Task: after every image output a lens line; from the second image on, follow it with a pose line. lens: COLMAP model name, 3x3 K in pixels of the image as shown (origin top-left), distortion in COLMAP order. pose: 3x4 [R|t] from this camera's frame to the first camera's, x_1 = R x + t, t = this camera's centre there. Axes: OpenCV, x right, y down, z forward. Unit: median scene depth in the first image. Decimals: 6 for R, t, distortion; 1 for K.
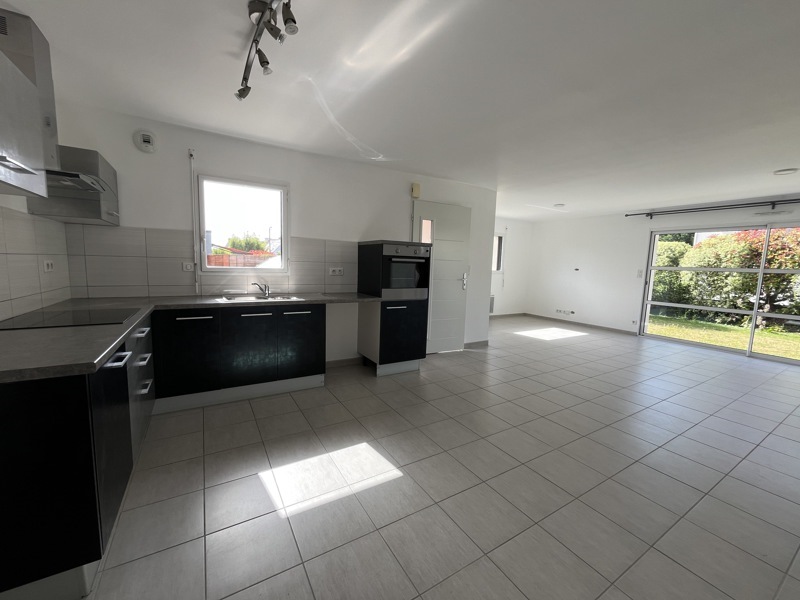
lens RADIAL K [[325.0, 0, 400.0], [0, 325.0, 300.0], [0, 0, 1]] dist [0.000553, -0.000089]
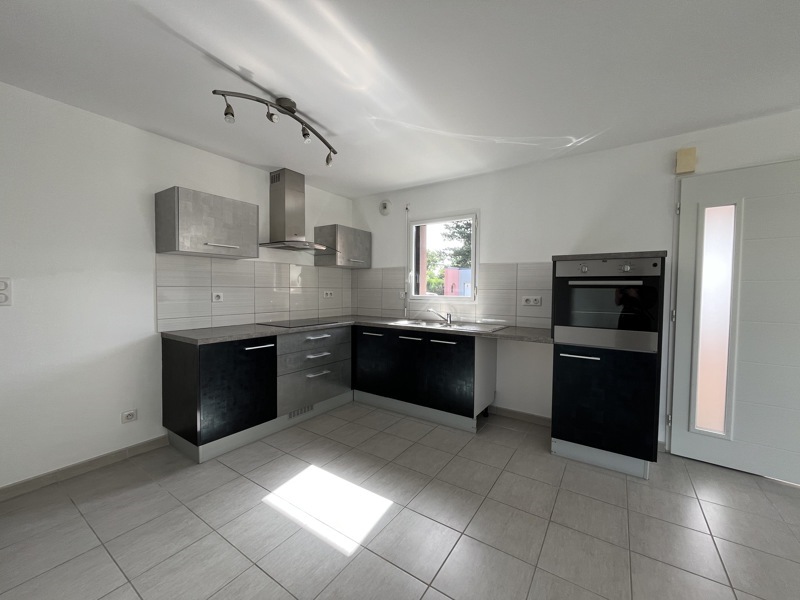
lens RADIAL K [[325.0, 0, 400.0], [0, 325.0, 300.0], [0, 0, 1]] dist [0.000553, -0.000089]
pose [[0.415476, 0.005870, -0.909585, 0.389089], [-0.098685, 0.994367, -0.038659, -0.026287], [0.904235, 0.105824, 0.413715, 0.366398]]
